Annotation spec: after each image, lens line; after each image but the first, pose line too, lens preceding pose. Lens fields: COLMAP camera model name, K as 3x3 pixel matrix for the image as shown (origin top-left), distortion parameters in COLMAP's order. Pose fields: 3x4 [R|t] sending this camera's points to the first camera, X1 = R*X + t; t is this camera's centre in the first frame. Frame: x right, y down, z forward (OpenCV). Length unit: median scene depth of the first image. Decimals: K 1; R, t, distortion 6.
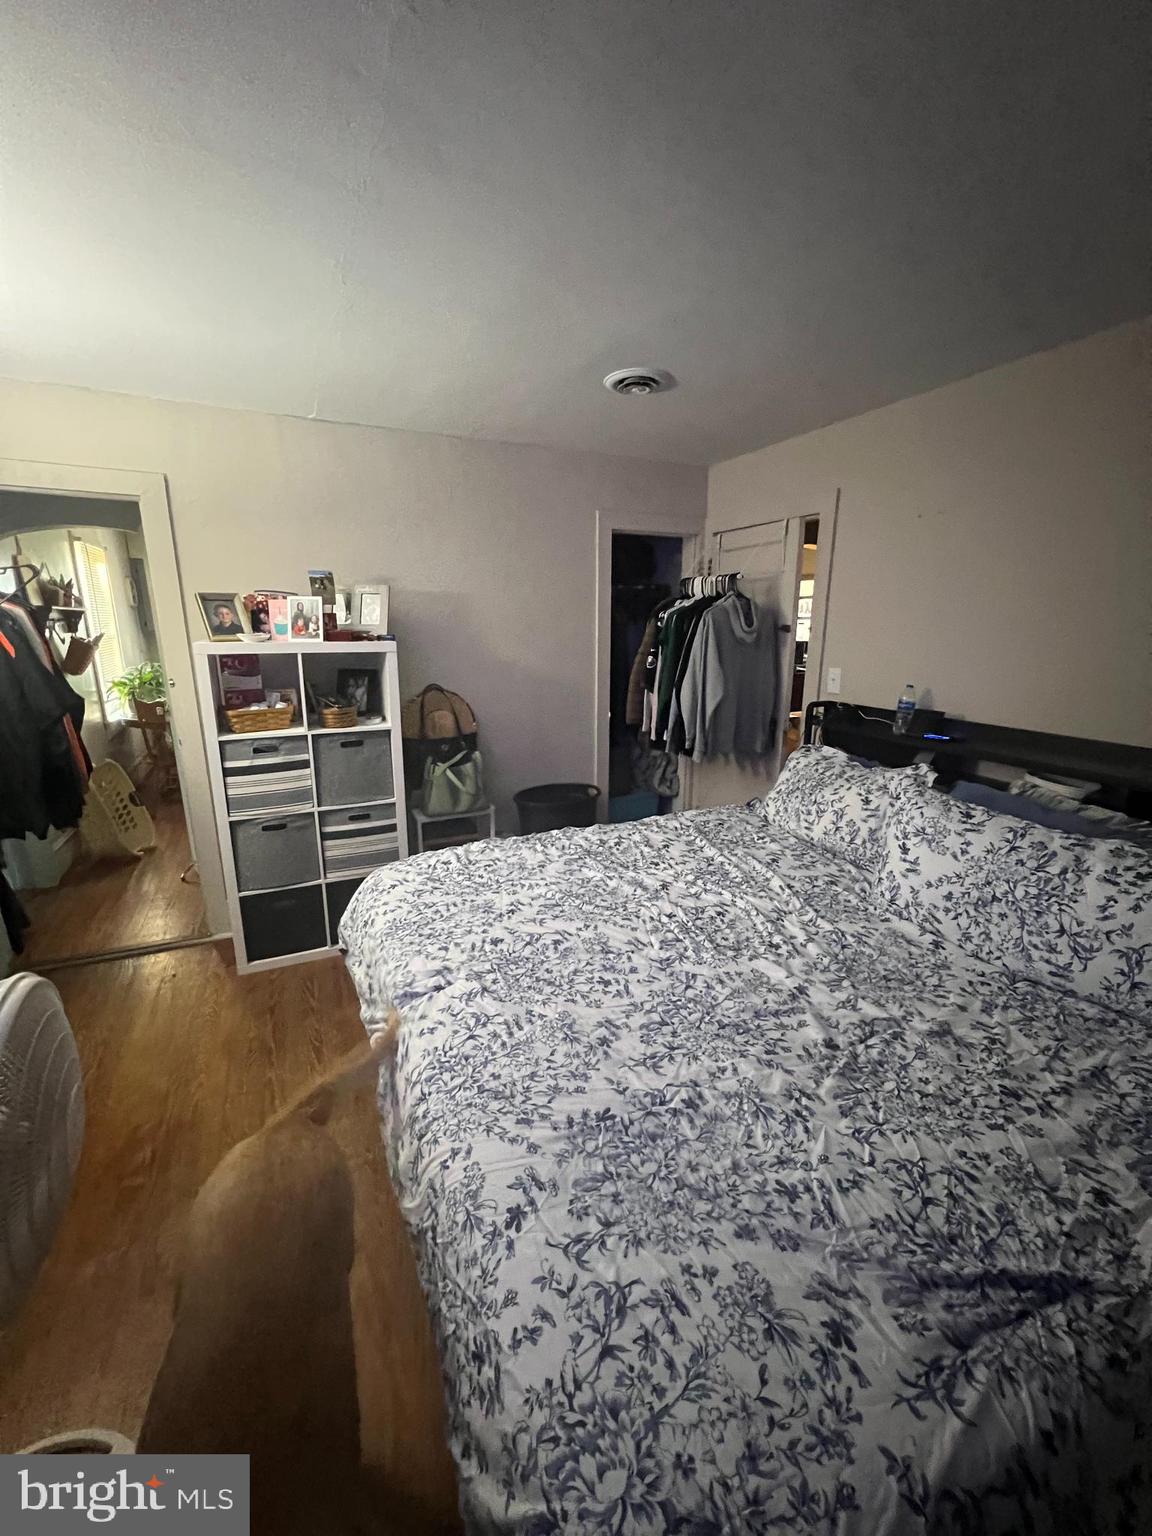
lens RADIAL K [[611.8, 0, 576.0], [0, 611.8, 768.0], [0, 0, 1]] dist [-0.000493, -0.000085]
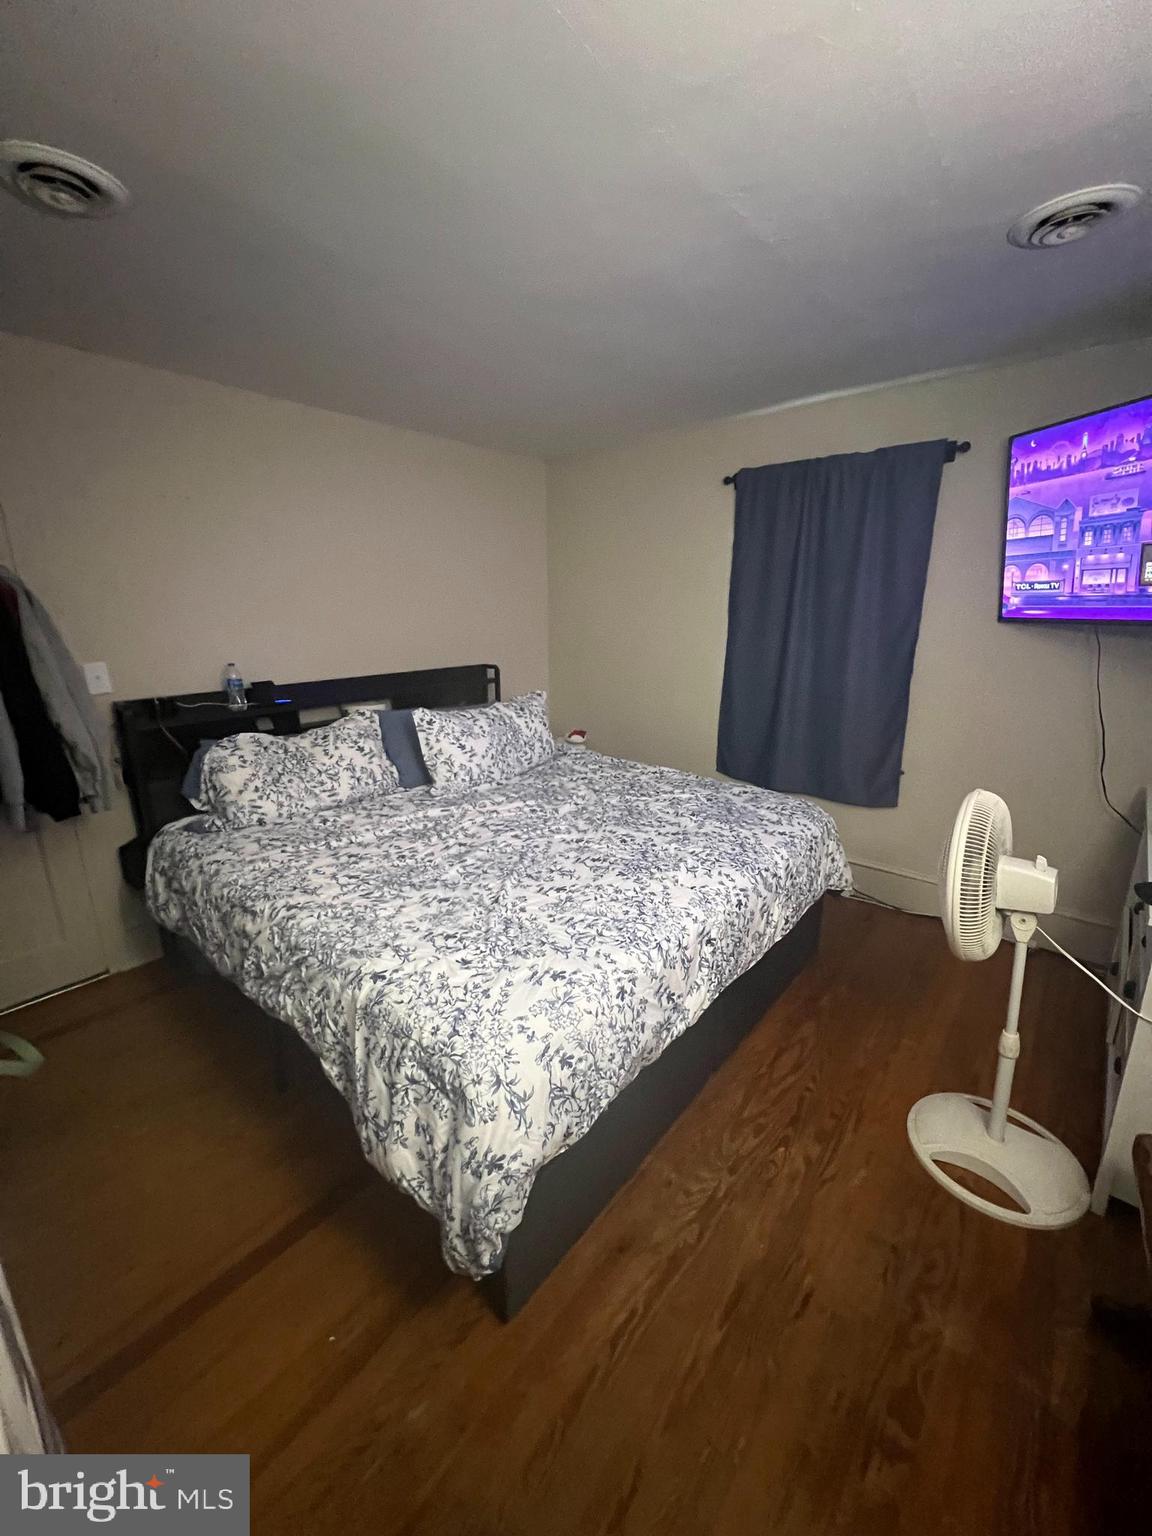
lens RADIAL K [[611.8, 0, 576.0], [0, 611.8, 768.0], [0, 0, 1]] dist [-0.000493, -0.000085]
pose [[-0.414614, -0.237461, 0.878469, -0.974309], [0.219665, 0.910689, 0.349847, -0.301816], [-0.883087, 0.338020, -0.325422, 1.263221]]
